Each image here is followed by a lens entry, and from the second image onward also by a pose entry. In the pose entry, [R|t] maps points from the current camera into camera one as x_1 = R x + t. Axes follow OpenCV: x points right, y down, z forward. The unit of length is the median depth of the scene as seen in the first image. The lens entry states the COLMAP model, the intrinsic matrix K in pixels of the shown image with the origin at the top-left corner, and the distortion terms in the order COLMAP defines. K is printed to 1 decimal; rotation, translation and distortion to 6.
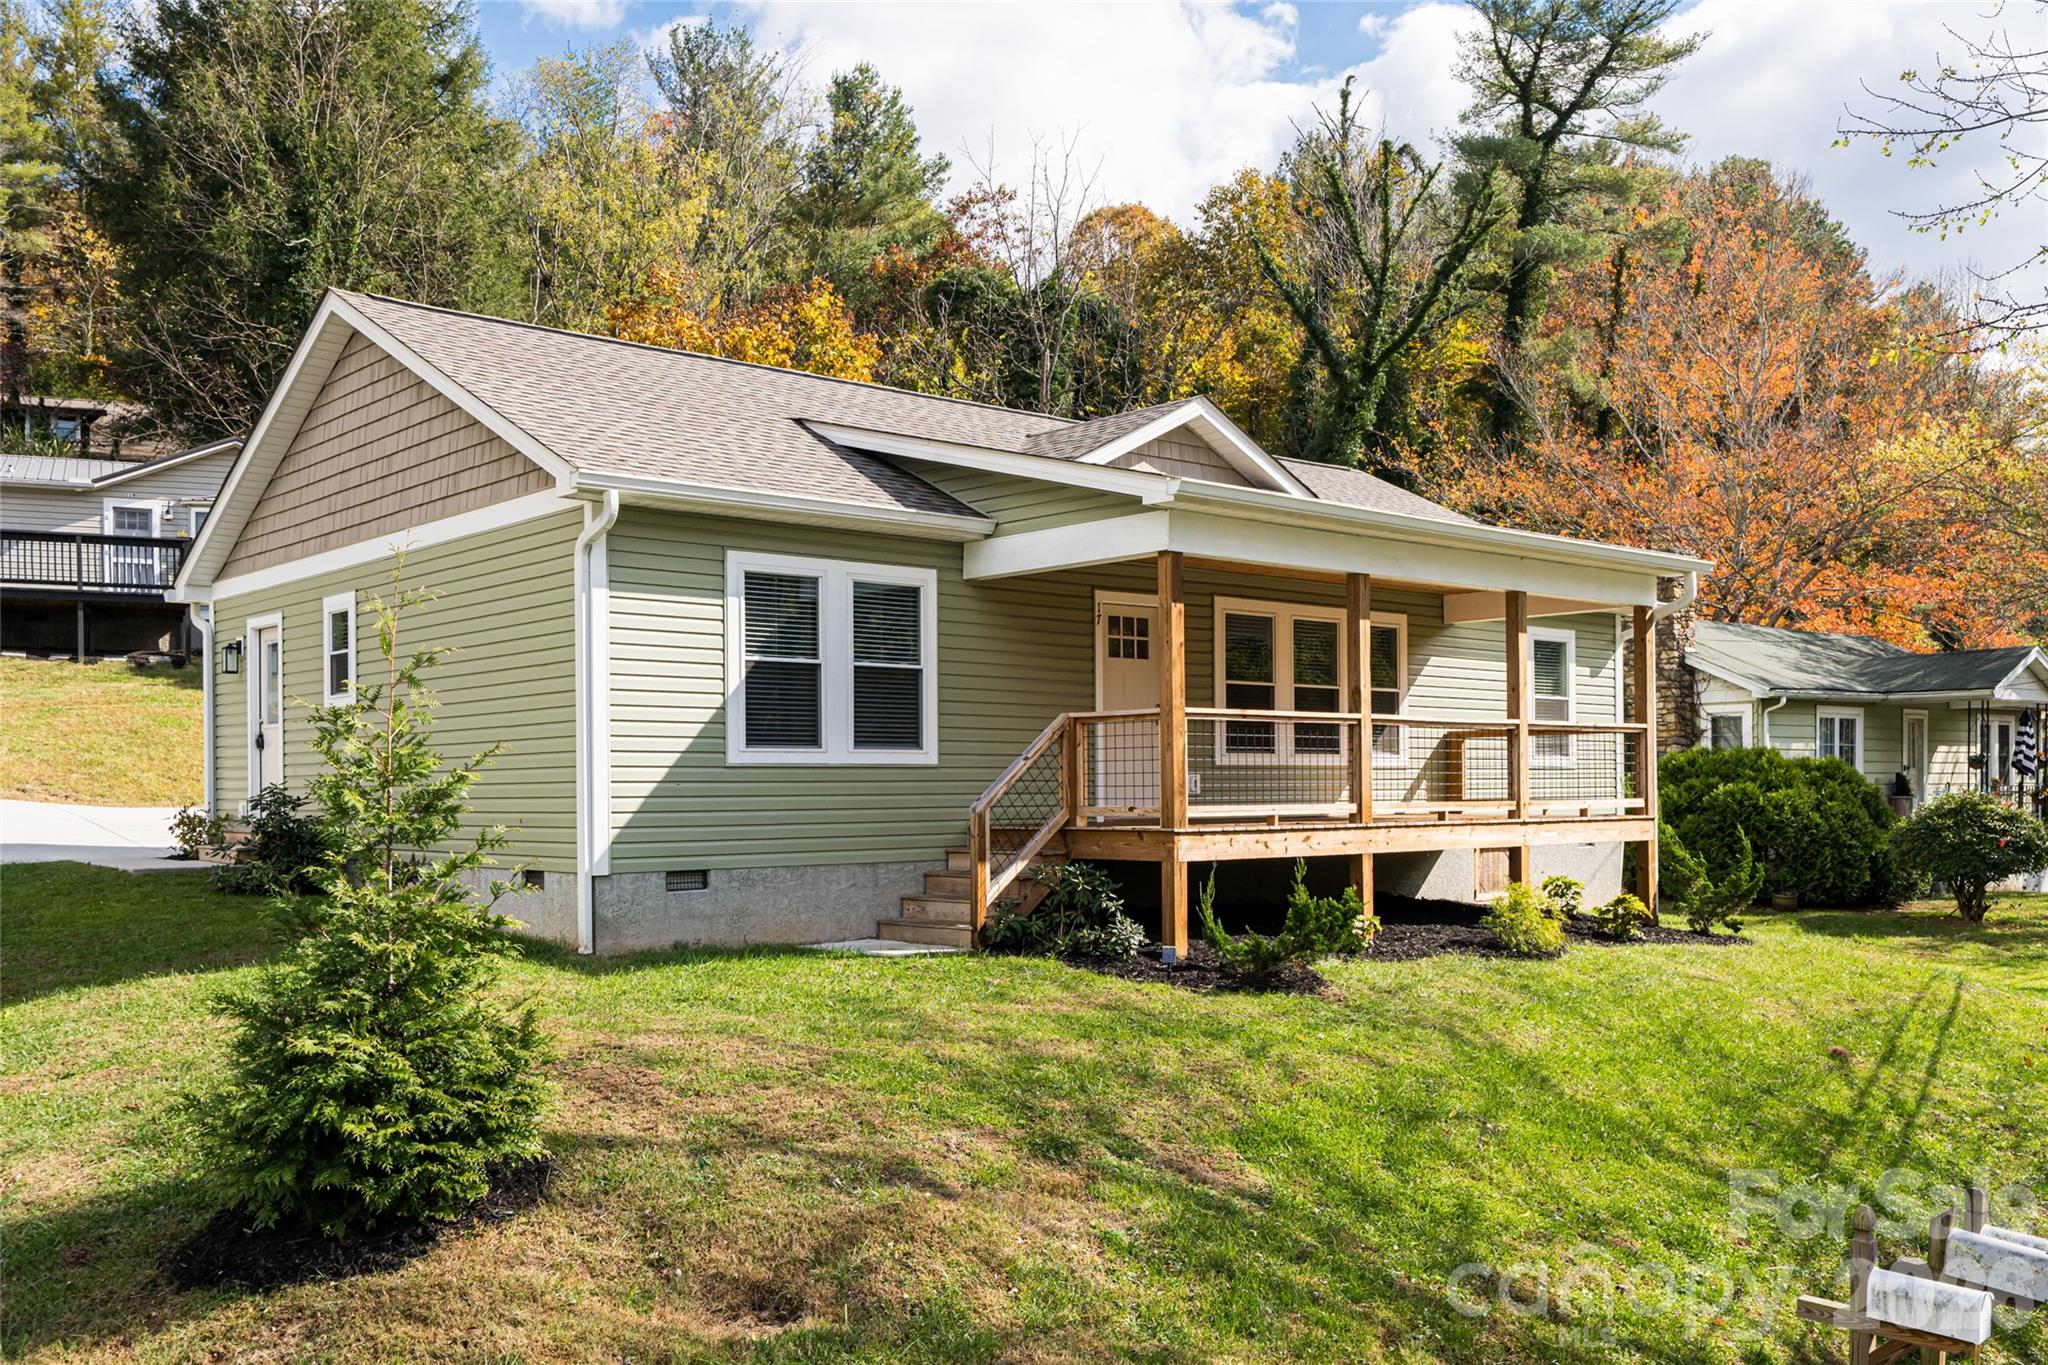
lens RADIAL K [[1582.4, 0, 1024.9], [0, 1582.4, 793.9], [0, 0, 1]] dist [0.001793, 0.000493]
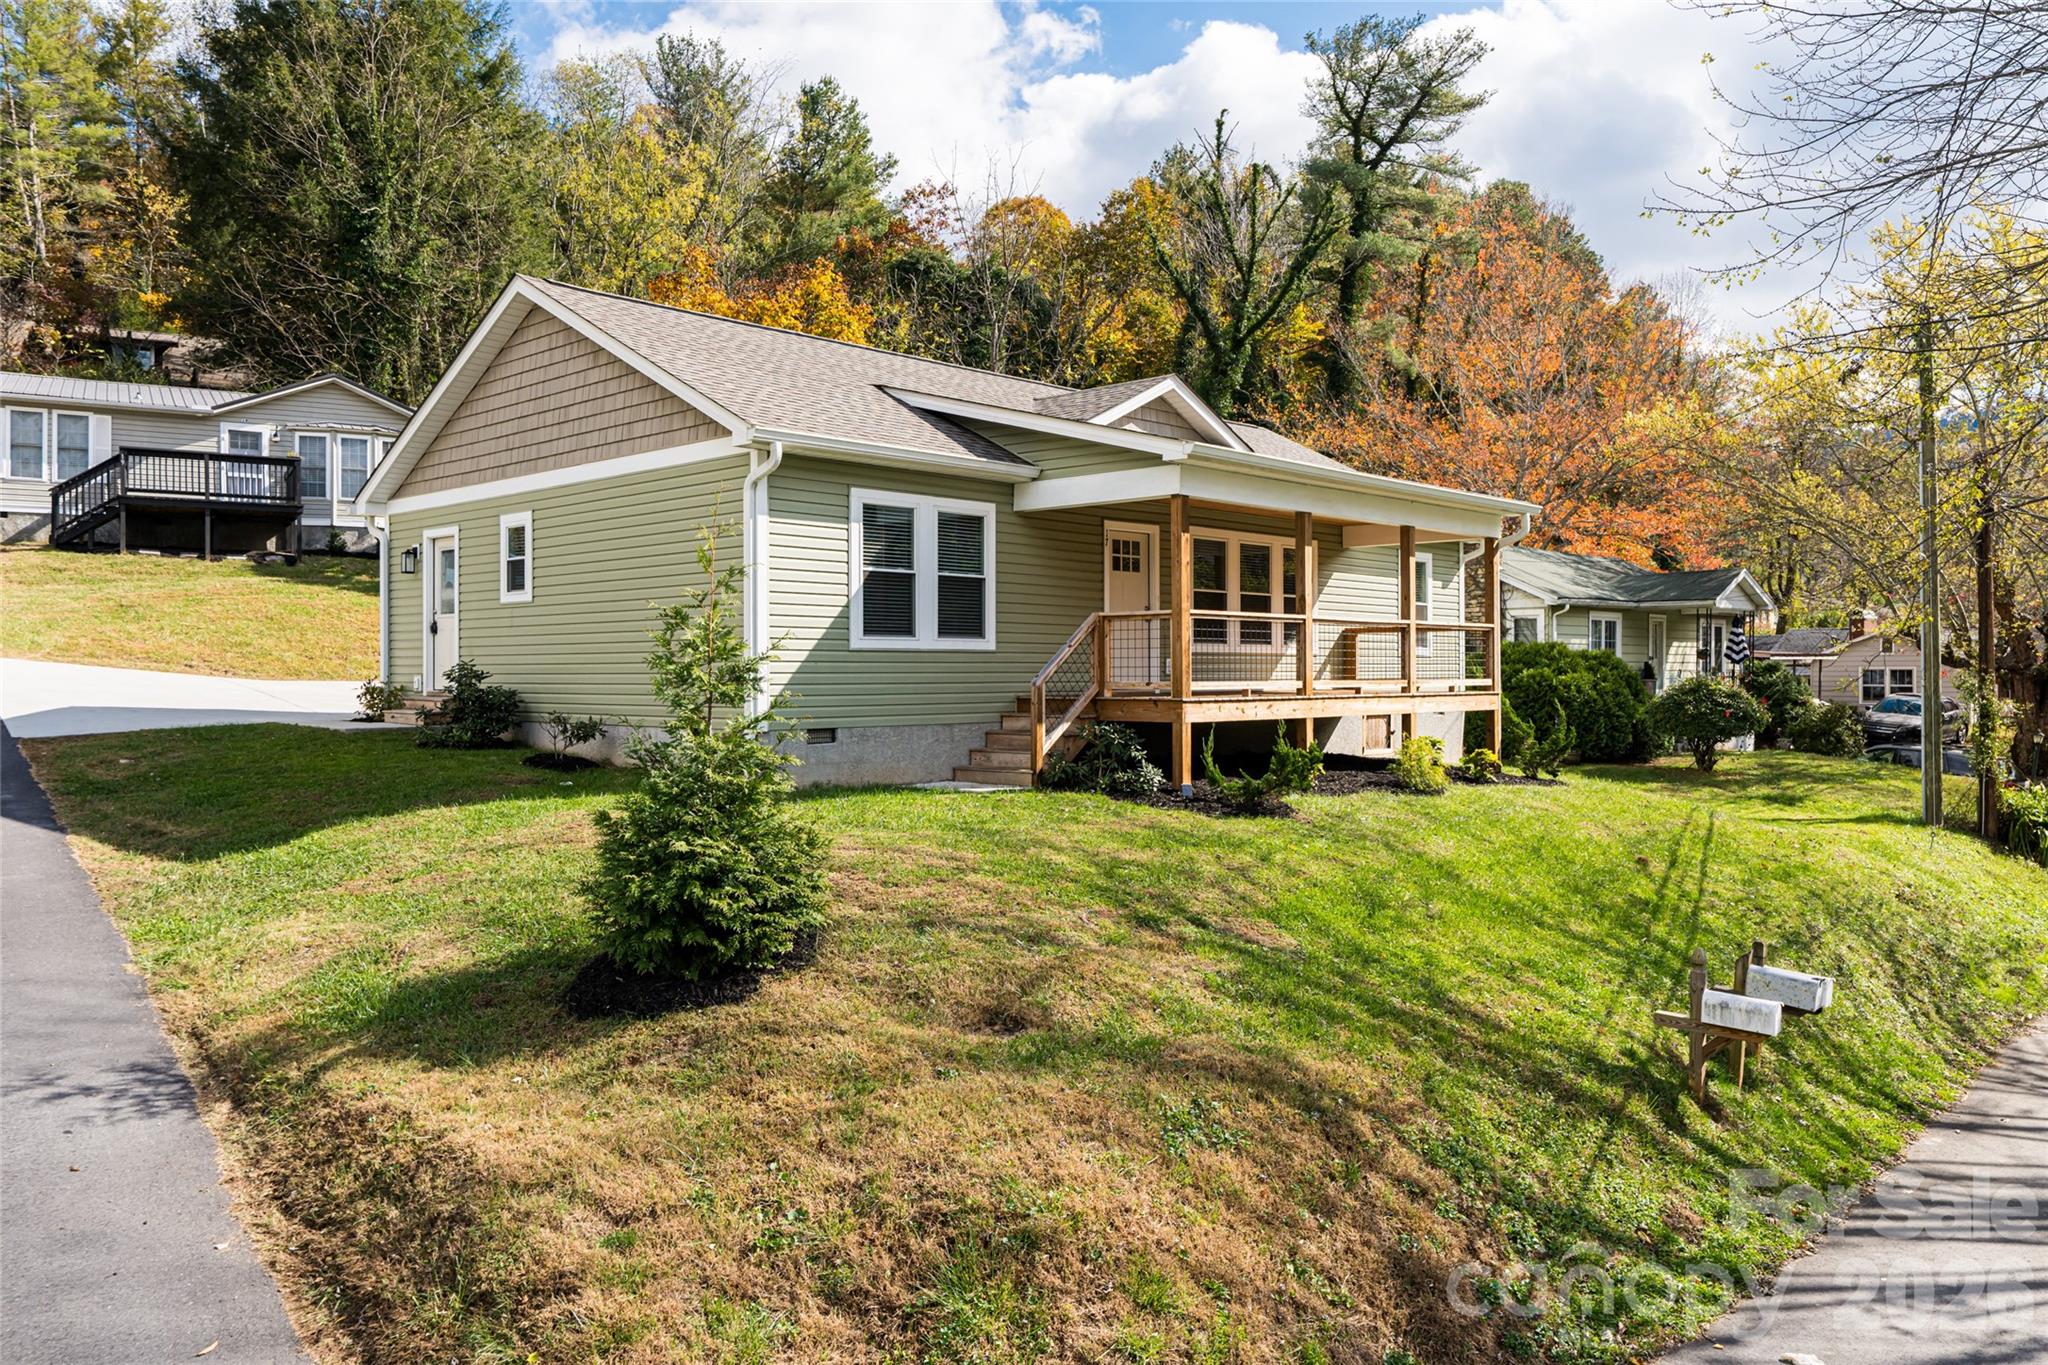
lens RADIAL K [[1403.1, 0, 962.1], [0, 1403.1, 674.9], [0, 0, 1]] dist [0.002215, -0.000682]
pose [[0.994926, 0.005571, 0.100458, -0.174321], [-0.005346, 0.999983, -0.002508, 0.004637], [-0.100470, 0.001958, 0.994938, -0.147476]]
